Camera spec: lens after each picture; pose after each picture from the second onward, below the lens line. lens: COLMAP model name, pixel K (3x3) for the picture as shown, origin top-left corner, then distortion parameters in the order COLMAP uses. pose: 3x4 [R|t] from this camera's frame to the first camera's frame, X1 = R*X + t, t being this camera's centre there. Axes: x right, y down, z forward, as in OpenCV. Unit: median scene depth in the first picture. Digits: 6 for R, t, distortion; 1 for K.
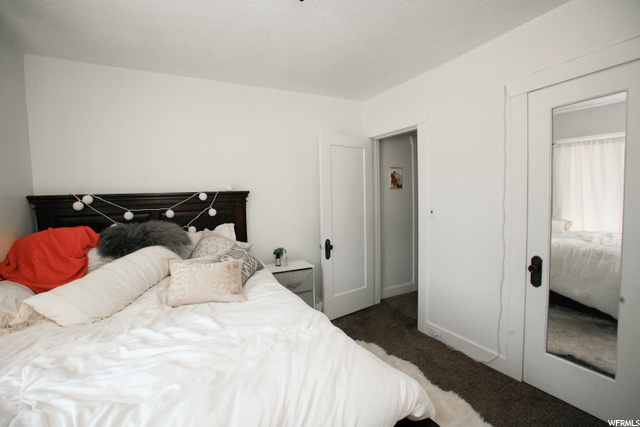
lens RADIAL K [[295.4, 0, 318.8], [0, 295.4, 215.0], [0, 0, 1]] dist [-0.069526, 0.024306]
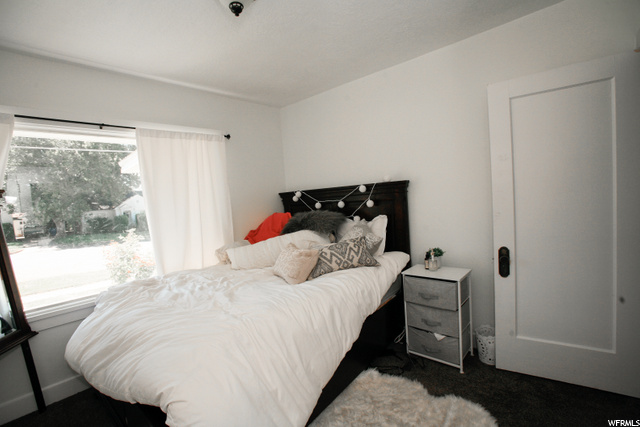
lens RADIAL K [[295.4, 0, 318.8], [0, 295.4, 215.0], [0, 0, 1]] dist [-0.069526, 0.024306]
pose [[0.345420, 0.057699, -0.936673, 0.565876], [0.004767, 0.997987, 0.063234, -0.035952], [0.938436, -0.026307, 0.344450, 0.471948]]
